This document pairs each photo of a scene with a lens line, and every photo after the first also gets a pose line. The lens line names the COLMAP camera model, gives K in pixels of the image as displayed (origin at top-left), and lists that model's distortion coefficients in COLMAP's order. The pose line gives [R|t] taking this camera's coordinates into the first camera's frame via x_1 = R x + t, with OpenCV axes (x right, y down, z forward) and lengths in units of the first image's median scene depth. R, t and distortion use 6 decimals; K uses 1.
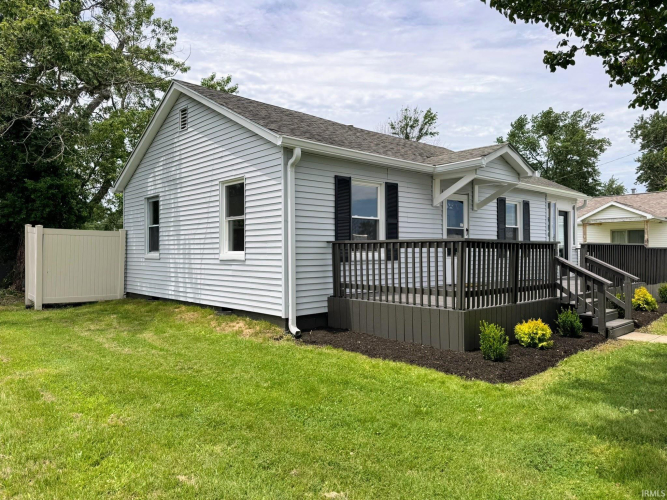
lens RADIAL K [[474.0, 0, 333.6], [0, 474.0, 250.6], [0, 0, 1]] dist [0.024380, -0.008351]
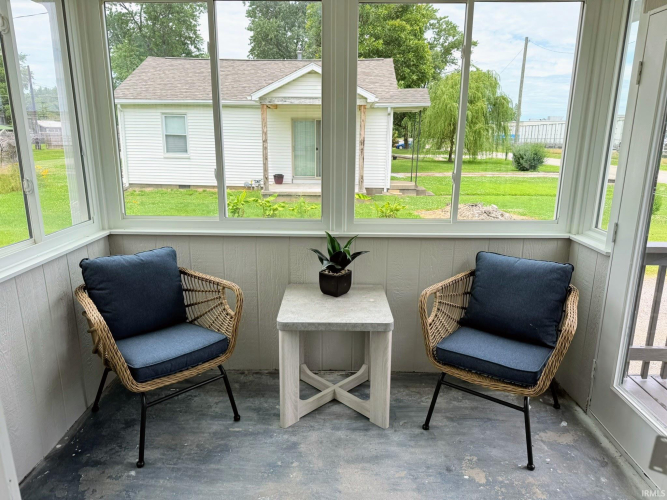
lens RADIAL K [[474.0, 0, 334.0], [0, 474.0, 250.1], [0, 0, 1]] dist [0.024380, -0.008351]
pose [[0.688205, -0.163582, 0.706834, 0.082370], [-0.015305, 0.970760, 0.239564, -0.012698], [-0.725354, -0.175687, 0.665579, 0.267288]]
